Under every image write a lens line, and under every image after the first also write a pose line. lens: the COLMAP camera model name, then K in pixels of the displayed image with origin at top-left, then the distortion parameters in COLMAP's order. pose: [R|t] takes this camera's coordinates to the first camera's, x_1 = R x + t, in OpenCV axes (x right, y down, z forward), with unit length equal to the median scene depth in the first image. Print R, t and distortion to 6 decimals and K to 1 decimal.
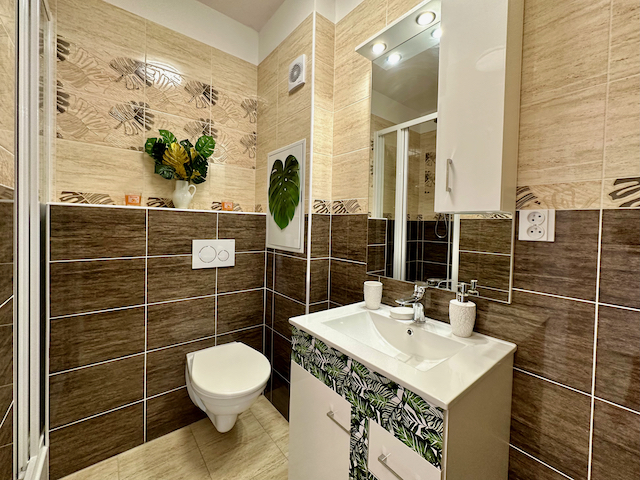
lens RADIAL K [[274.2, 0, 319.4], [0, 274.2, 235.6], [0, 0, 1]] dist [-0.001261, -0.000060]
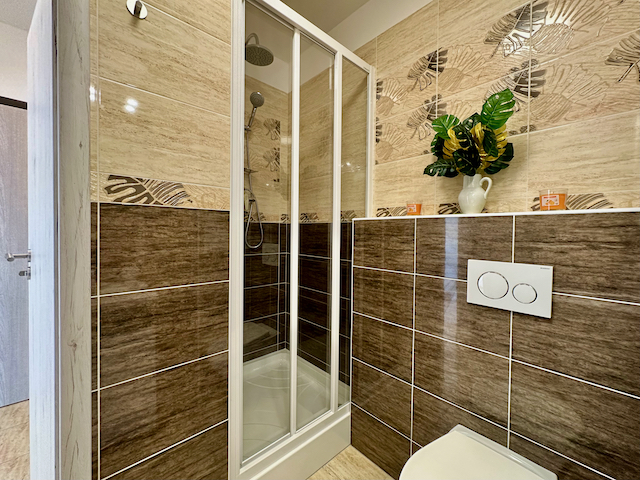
lens RADIAL K [[274.2, 0, 319.4], [0, 274.2, 235.6], [0, 0, 1]] dist [-0.001261, -0.000060]
pose [[0.023377, -0.005284, -0.999713, 0.214852], [-0.046046, 0.998919, -0.006357, -0.022718], [0.998666, 0.046182, 0.023109, 0.655112]]
